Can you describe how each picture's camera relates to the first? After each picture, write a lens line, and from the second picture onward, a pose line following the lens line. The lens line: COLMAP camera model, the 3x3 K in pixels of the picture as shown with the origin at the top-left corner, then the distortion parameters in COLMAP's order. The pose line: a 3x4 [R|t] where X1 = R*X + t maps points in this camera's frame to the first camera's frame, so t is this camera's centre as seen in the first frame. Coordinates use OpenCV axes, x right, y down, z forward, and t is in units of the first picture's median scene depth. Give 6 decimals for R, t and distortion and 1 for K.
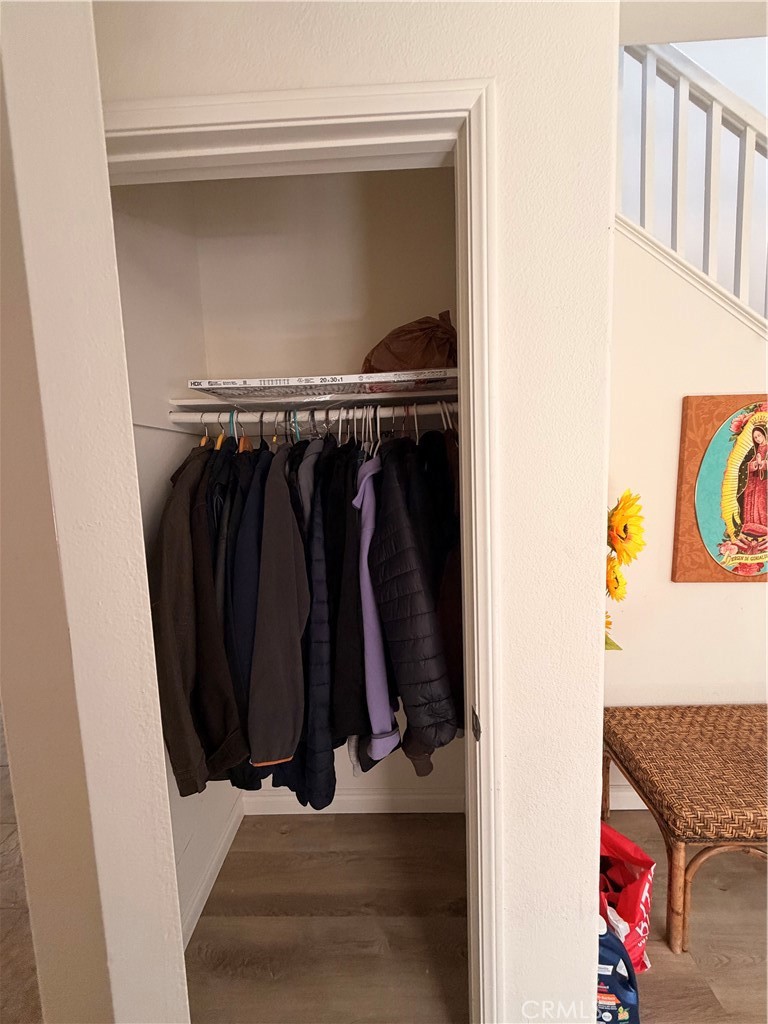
lens RADIAL K [[408.2, 0, 384.9], [0, 408.2, 511.6], [0, 0, 1]] dist [0.000121, -0.000435]
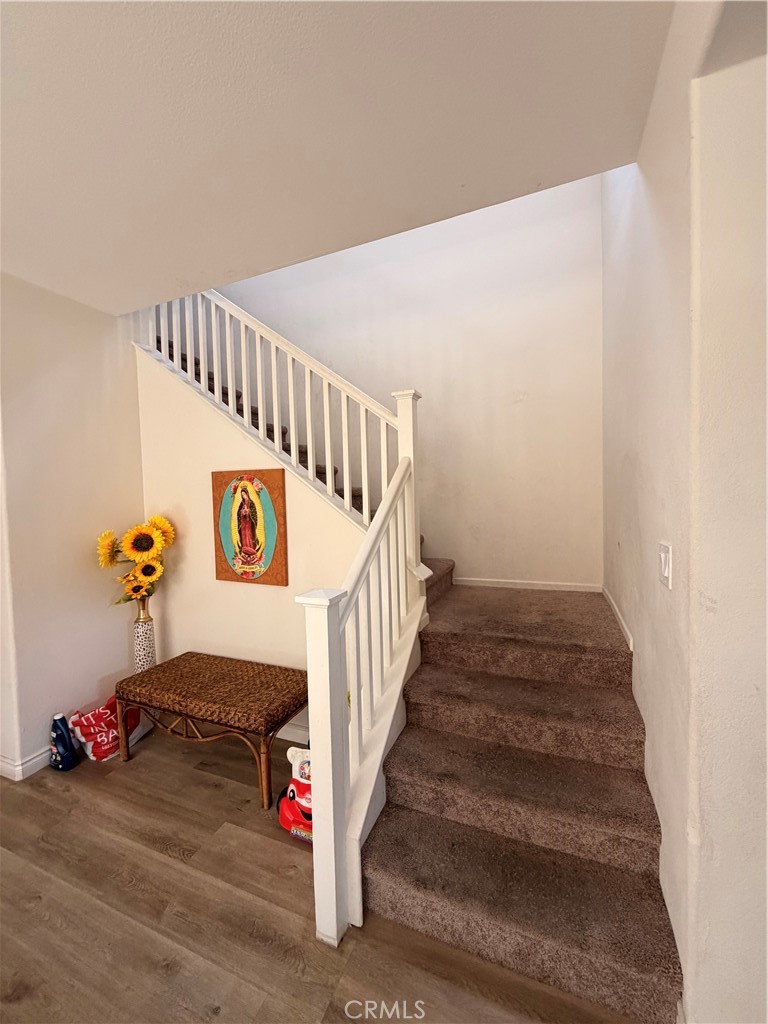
lens RADIAL K [[408.2, 0, 382.4], [0, 408.2, 511.4], [0, 0, 1]] dist [0.000121, -0.000435]
pose [[0.932421, 0.016536, -0.360996, 2.020021], [-0.037057, 0.998062, -0.049996, -0.051777], [0.359469, 0.059994, 0.931226, -0.355060]]
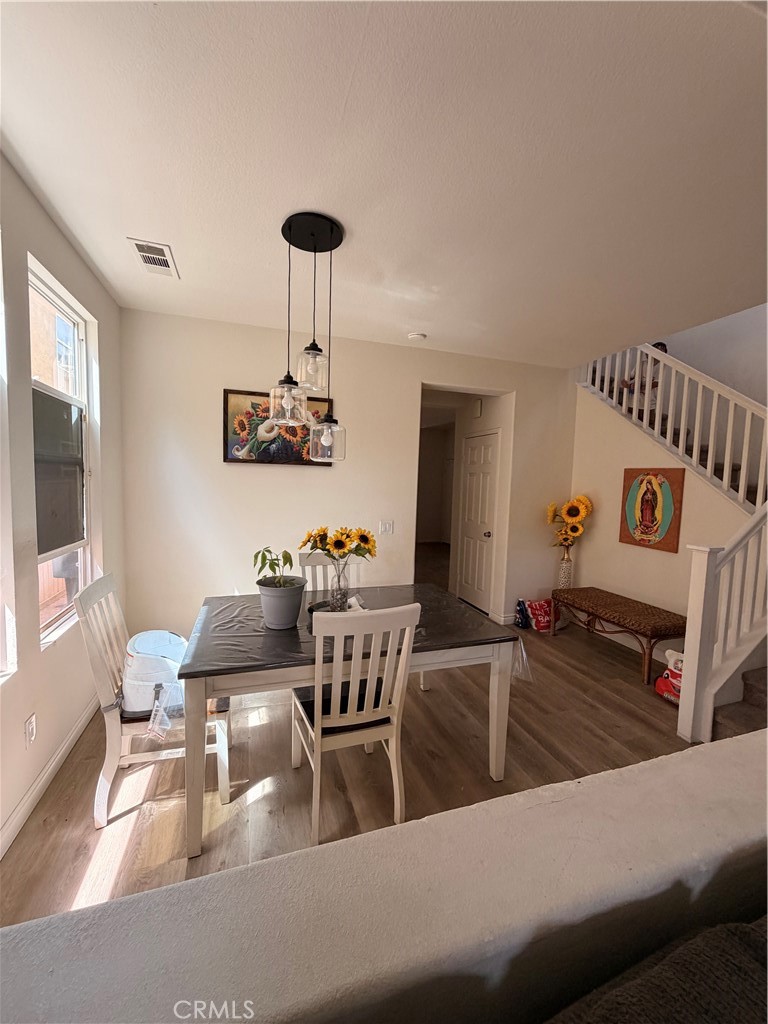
lens RADIAL K [[408.2, 0, 382.7], [0, 408.2, 510.7], [0, 0, 1]] dist [0.000121, -0.000435]
pose [[0.341175, 0.107616, -0.933819, 2.597233], [-0.136944, 0.988517, 0.063887, 0.023286], [0.929971, 0.106084, 0.351995, -1.268754]]
